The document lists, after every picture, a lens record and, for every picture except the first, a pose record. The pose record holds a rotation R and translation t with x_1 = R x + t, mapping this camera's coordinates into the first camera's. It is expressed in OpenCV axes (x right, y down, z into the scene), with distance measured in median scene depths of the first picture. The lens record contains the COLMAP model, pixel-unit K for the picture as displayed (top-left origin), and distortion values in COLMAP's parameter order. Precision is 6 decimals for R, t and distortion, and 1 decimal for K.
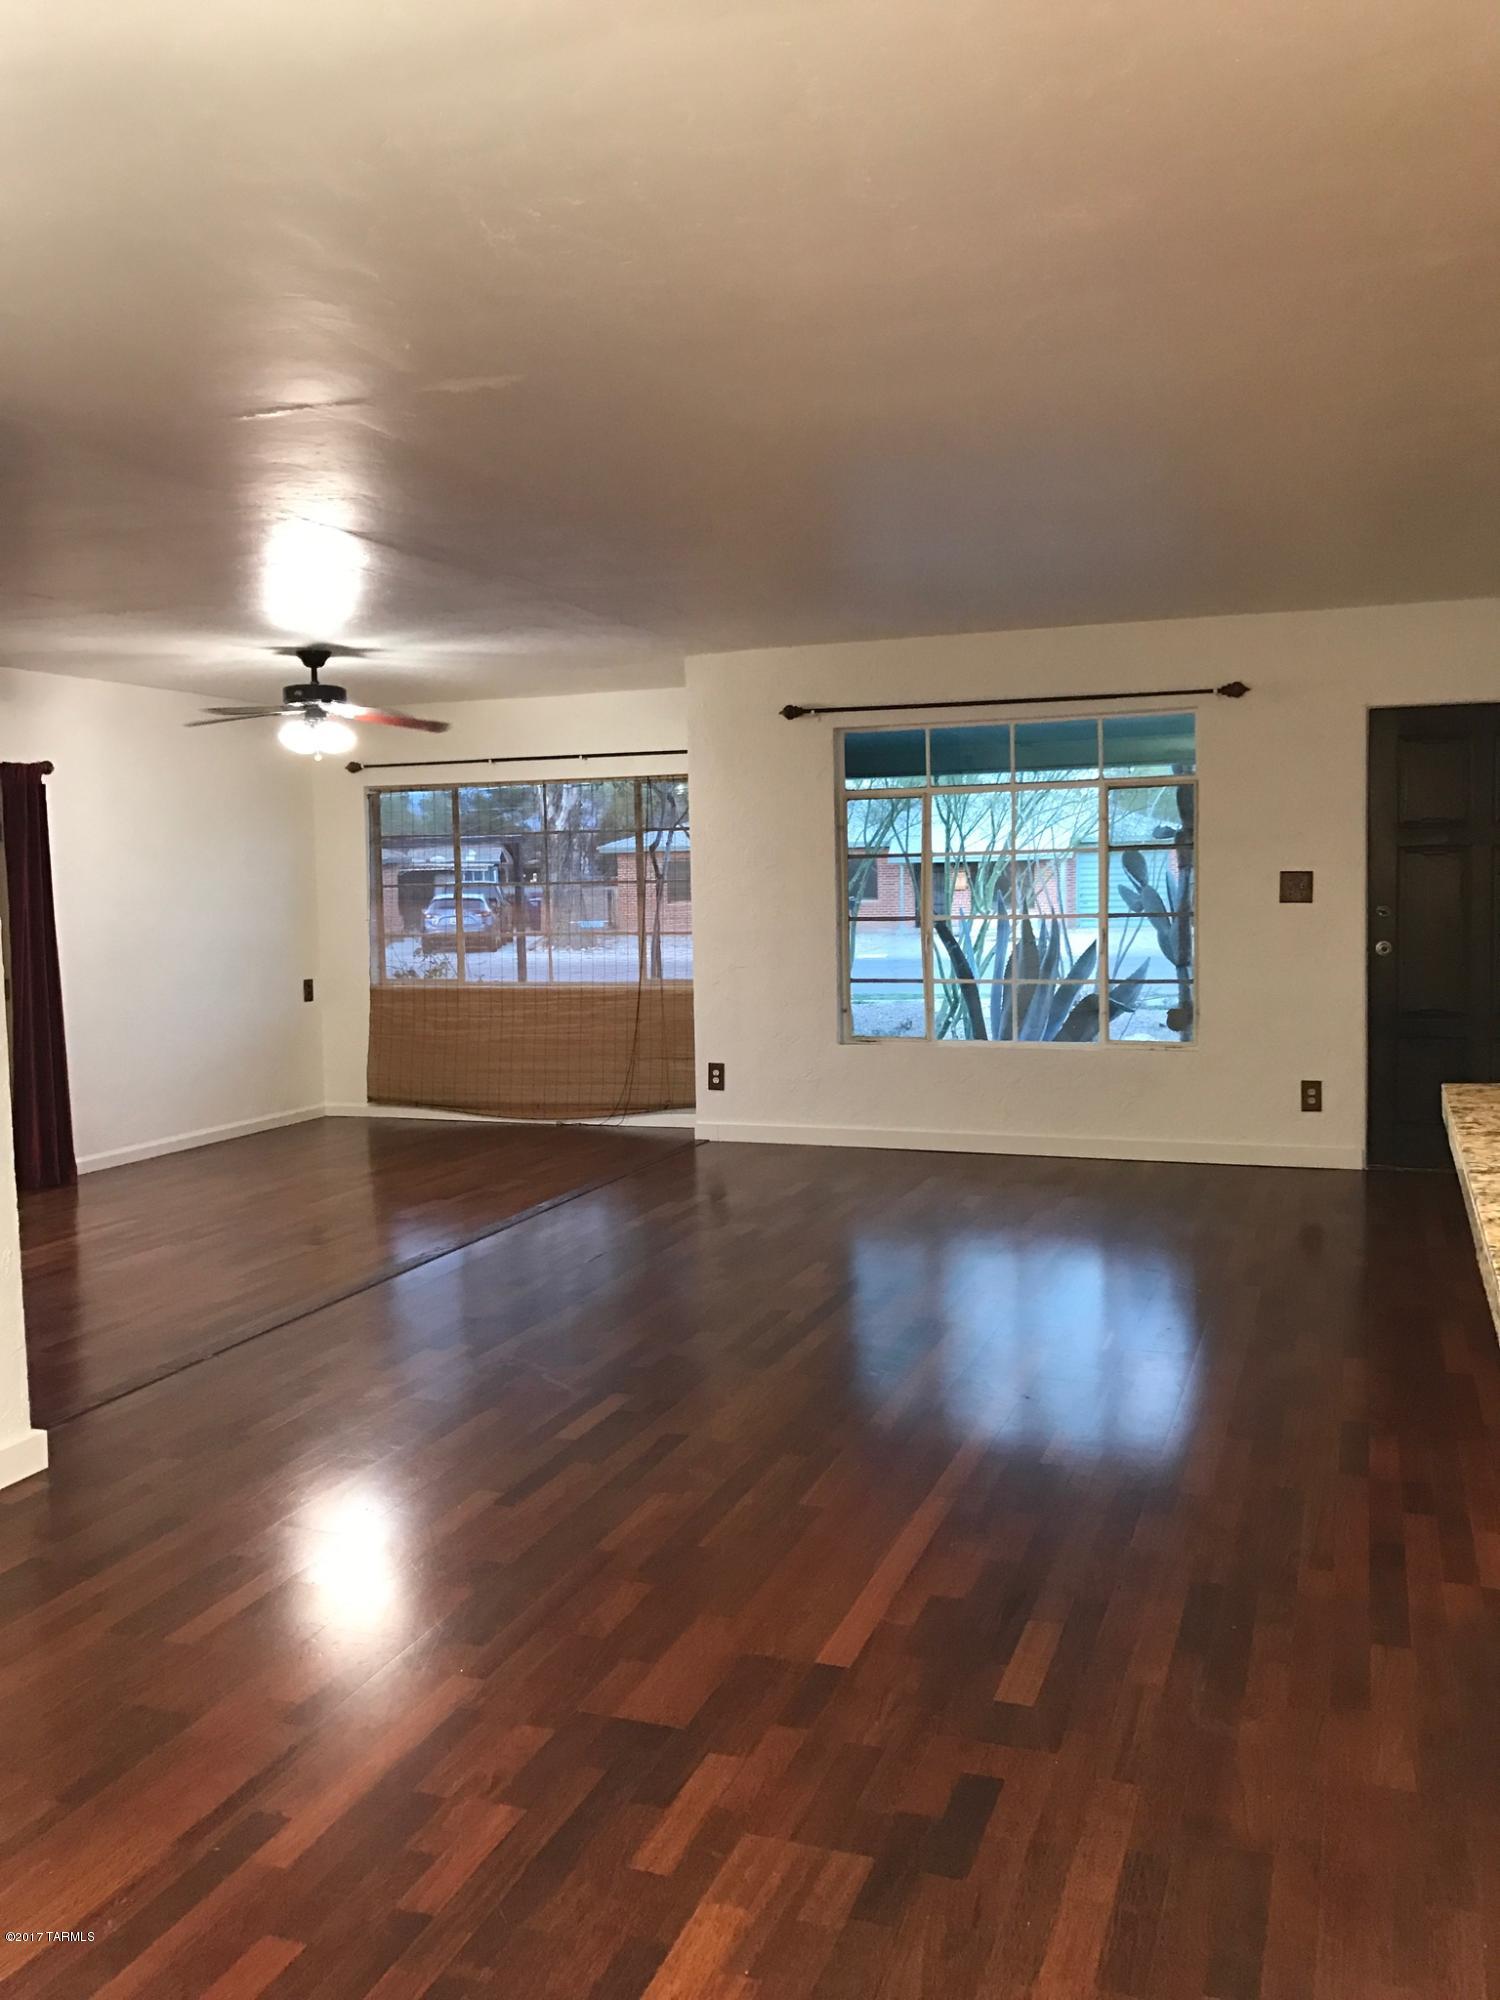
lens RADIAL K [[1626.7, 0, 753.0], [0, 1626.7, 1003.0], [0, 0, 1]] dist [0.033201, -0.045267]
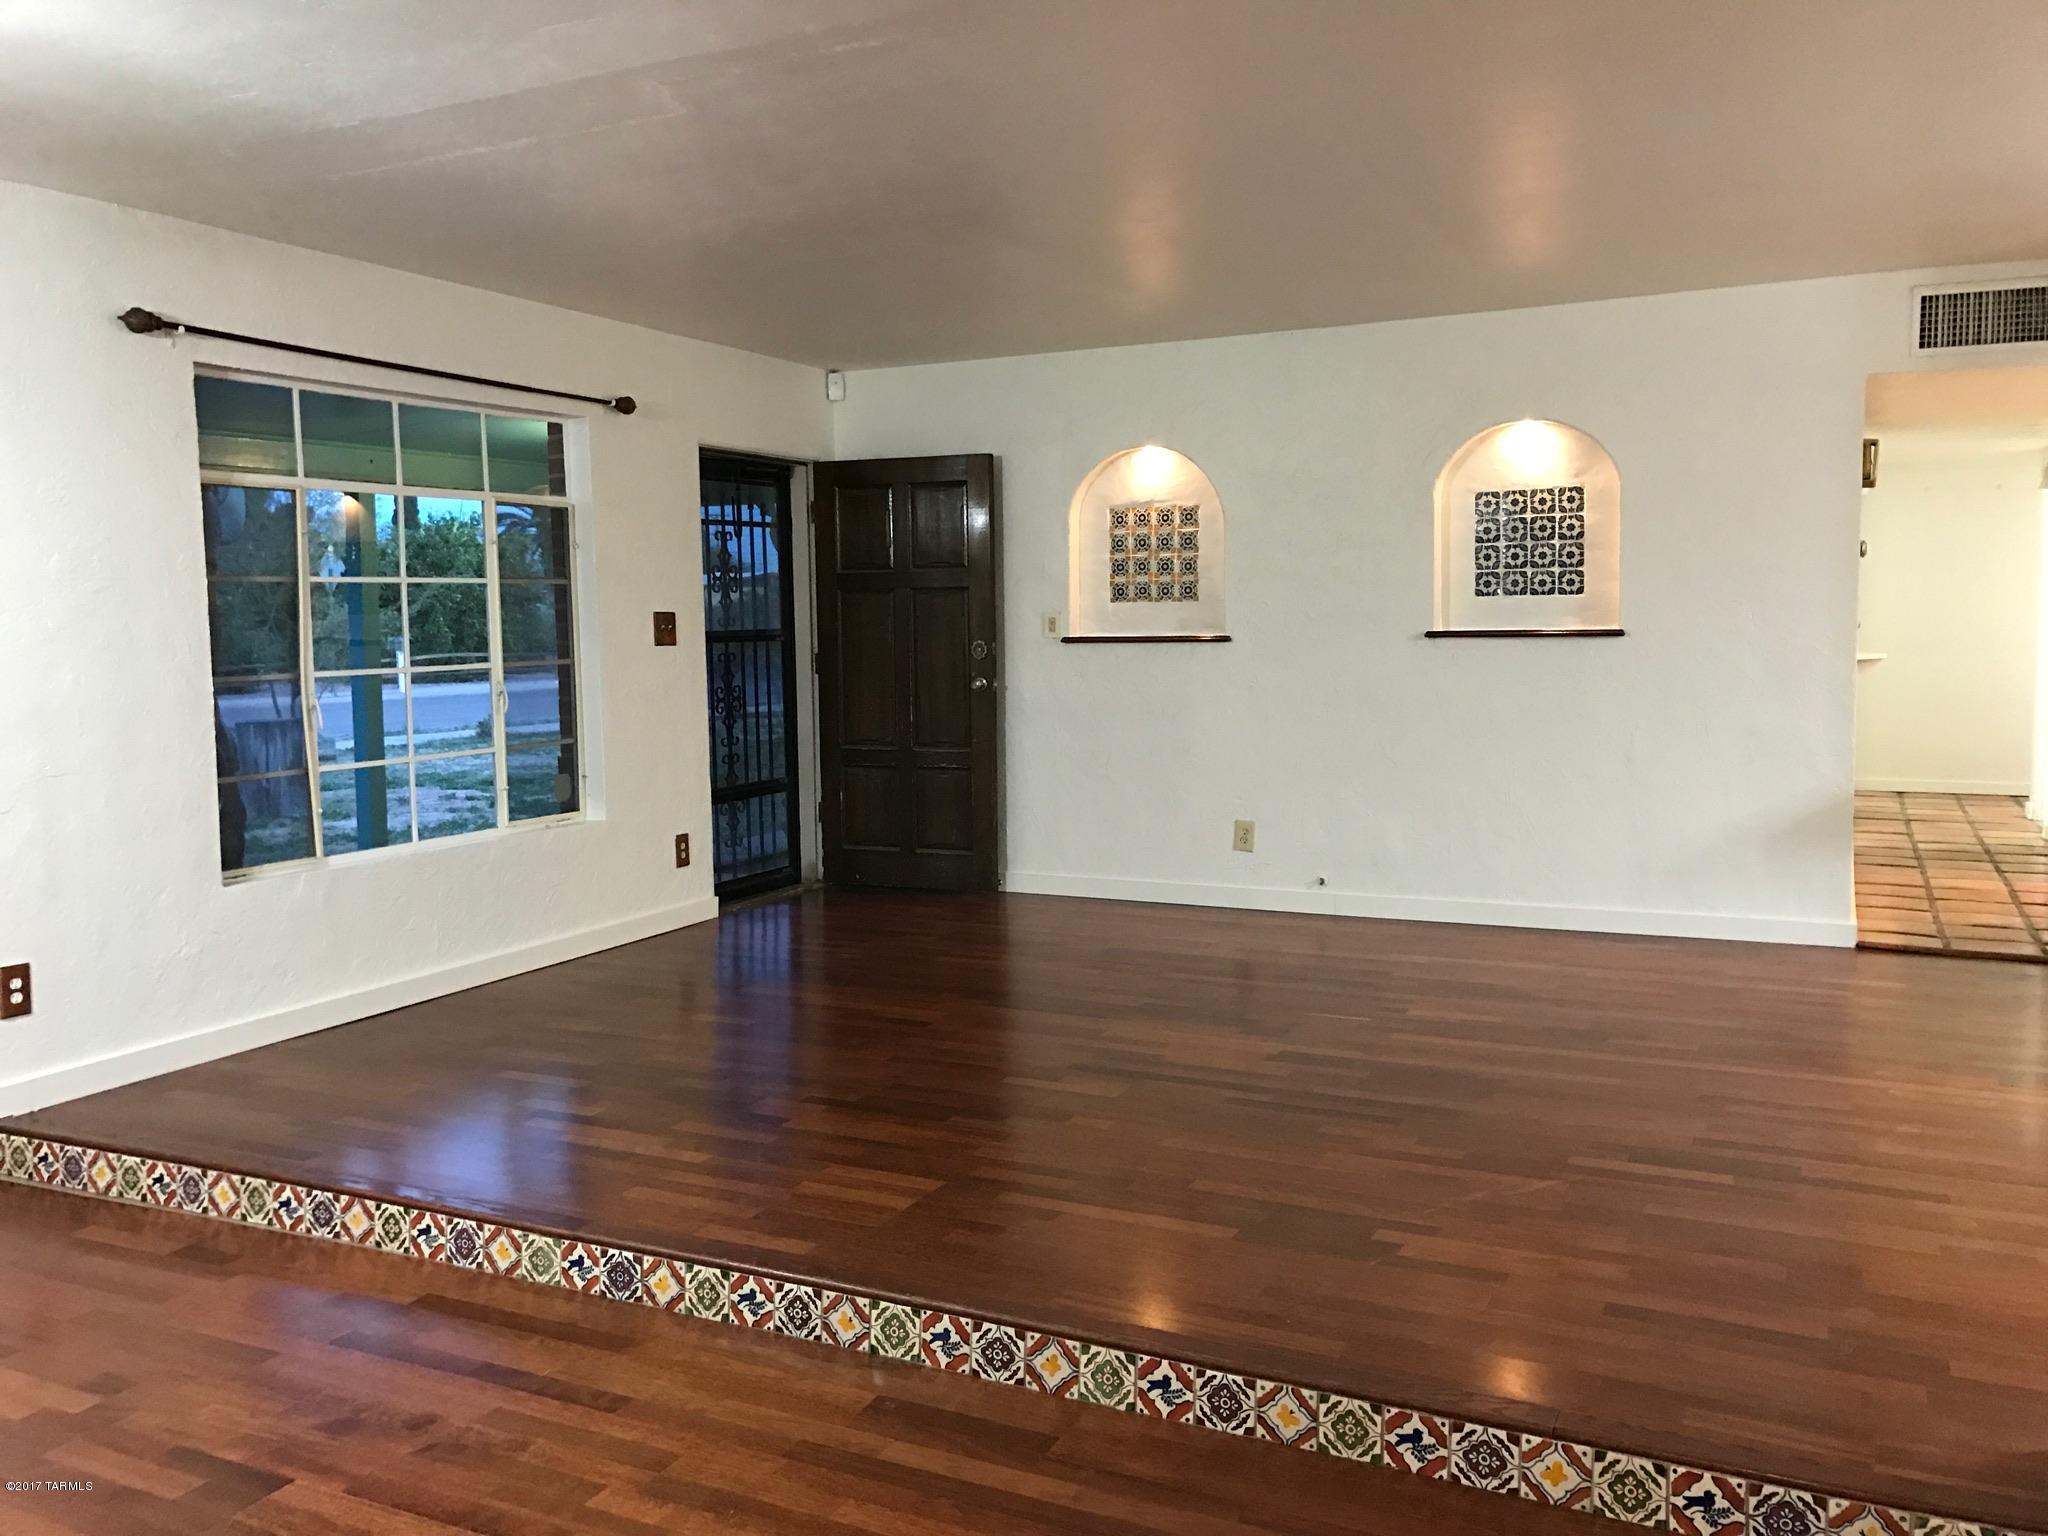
lens RADIAL K [[1665.7, 0, 1029.0], [0, 1665.7, 759.4], [0, 0, 1]] dist [0.033201, -0.045267]
pose [[0.074125, -0.069839, 0.994800, -0.600038], [0.084238, 0.994418, 0.063535, -0.039982], [-0.993685, 0.079090, 0.079595, 0.720815]]
